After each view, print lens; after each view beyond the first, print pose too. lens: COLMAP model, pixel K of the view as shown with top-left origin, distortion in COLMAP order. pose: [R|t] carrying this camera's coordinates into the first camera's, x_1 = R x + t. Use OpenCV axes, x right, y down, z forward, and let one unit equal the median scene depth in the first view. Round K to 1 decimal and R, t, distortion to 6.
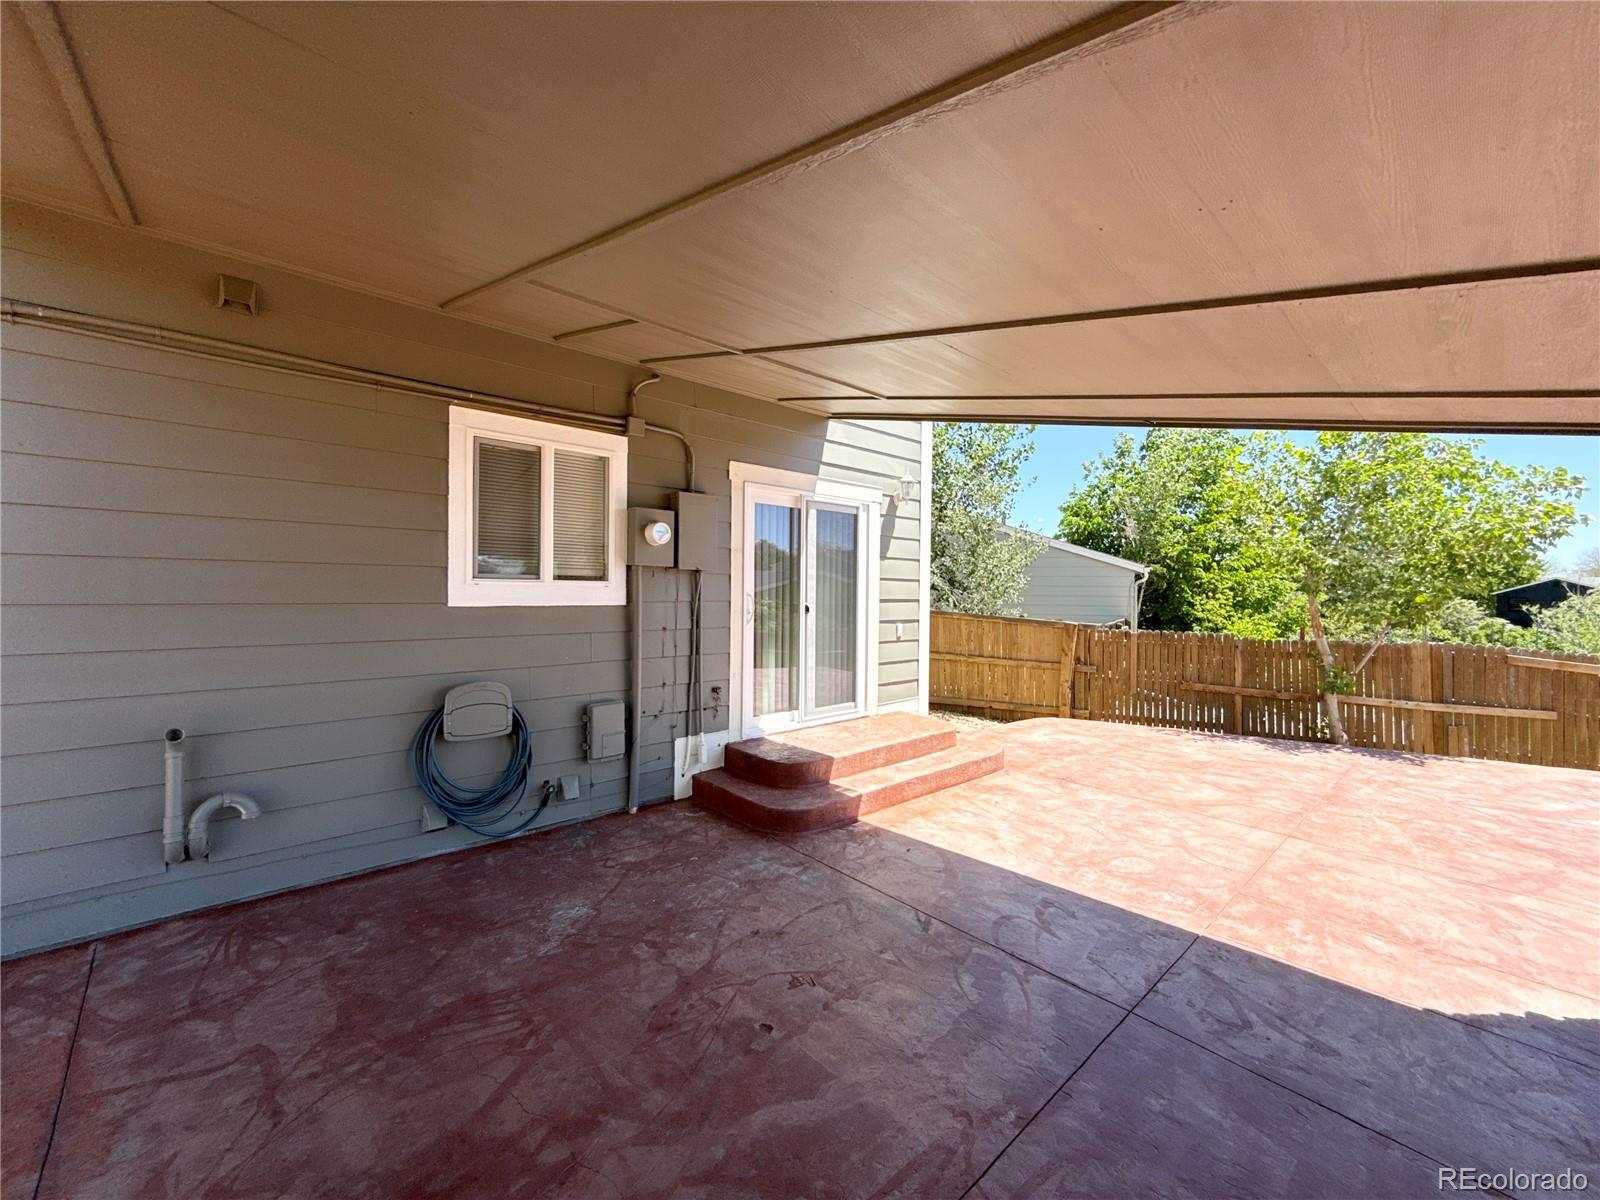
lens RADIAL K [[640.3, 0, 800.1], [0, 640.3, 598.8], [0, 0, 1]] dist [-0.000266, -0.000010]
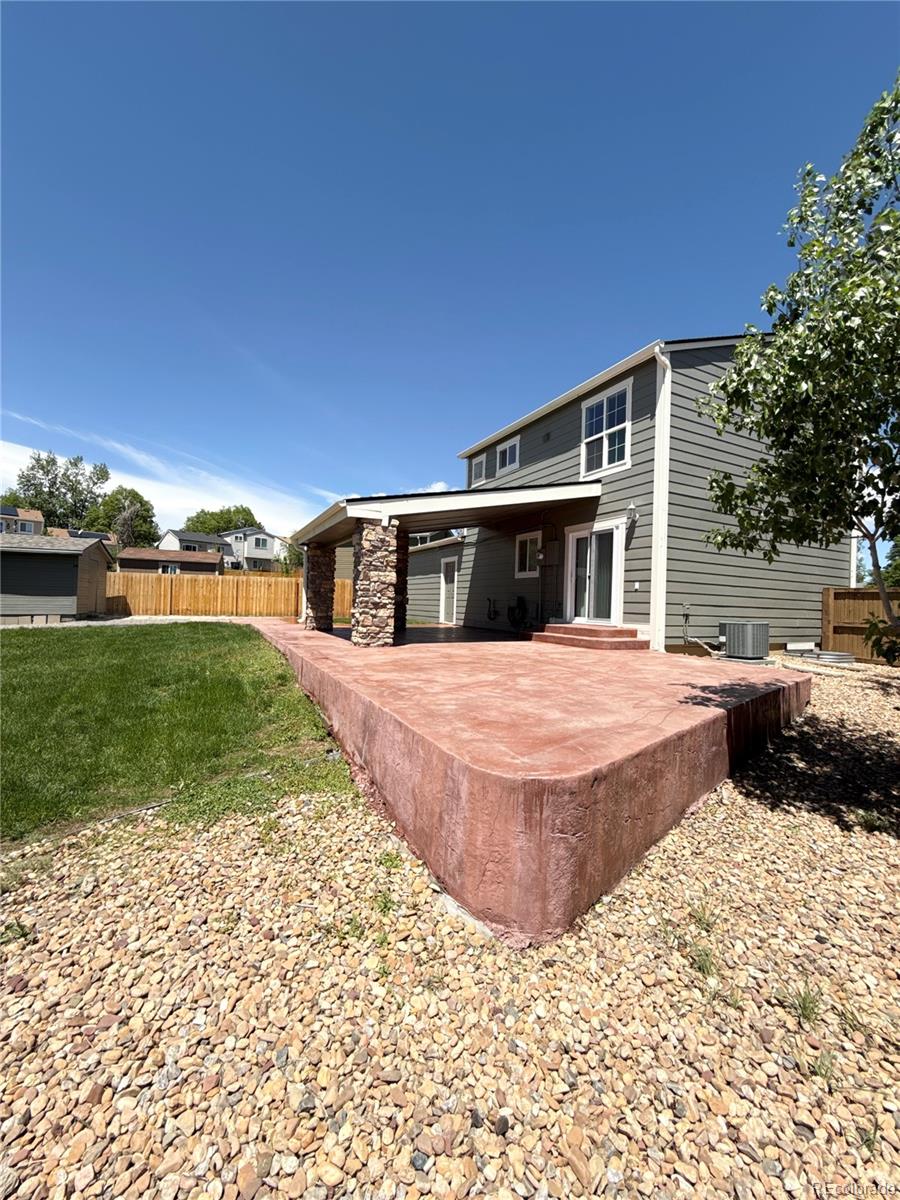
lens RADIAL K [[480.2, 0, 450.1], [0, 480.2, 600.7], [0, 0, 1]] dist [-0.000266, -0.000010]
pose [[-0.268091, -0.017228, -0.963239, 1.884472], [-0.030991, 0.999477, -0.009251, 0.139540], [0.962895, 0.027371, -0.268485, 0.951460]]
